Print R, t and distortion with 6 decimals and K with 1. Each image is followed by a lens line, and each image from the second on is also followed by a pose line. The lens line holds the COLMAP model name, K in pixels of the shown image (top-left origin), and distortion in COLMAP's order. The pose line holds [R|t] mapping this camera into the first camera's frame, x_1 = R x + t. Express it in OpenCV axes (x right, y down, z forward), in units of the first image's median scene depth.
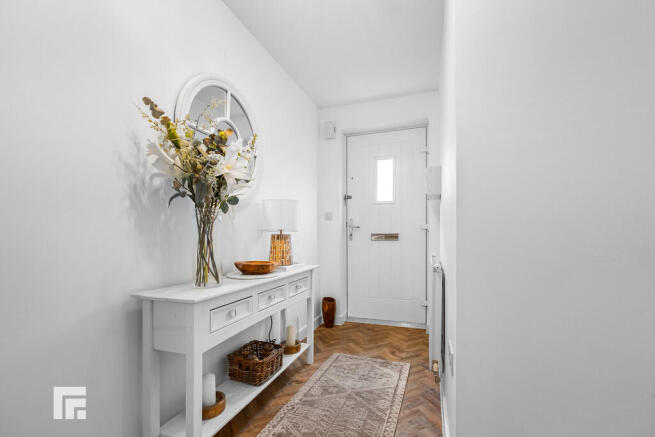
lens RADIAL K [[286.9, 0, 335.4], [0, 286.9, 217.6], [0, 0, 1]] dist [-0.001086, 0.000308]
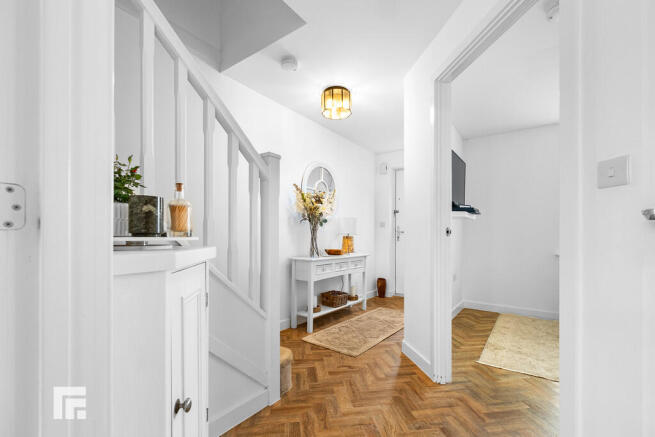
lens RADIAL K [[286.9, 0, 335.4], [0, 286.9, 217.6], [0, 0, 1]] dist [-0.001086, 0.000308]
pose [[0.960199, 0.007931, -0.279204, 0.314222], [-0.008421, 0.999964, -0.000557, -0.075518], [0.279190, 0.002886, 0.960232, -1.018984]]
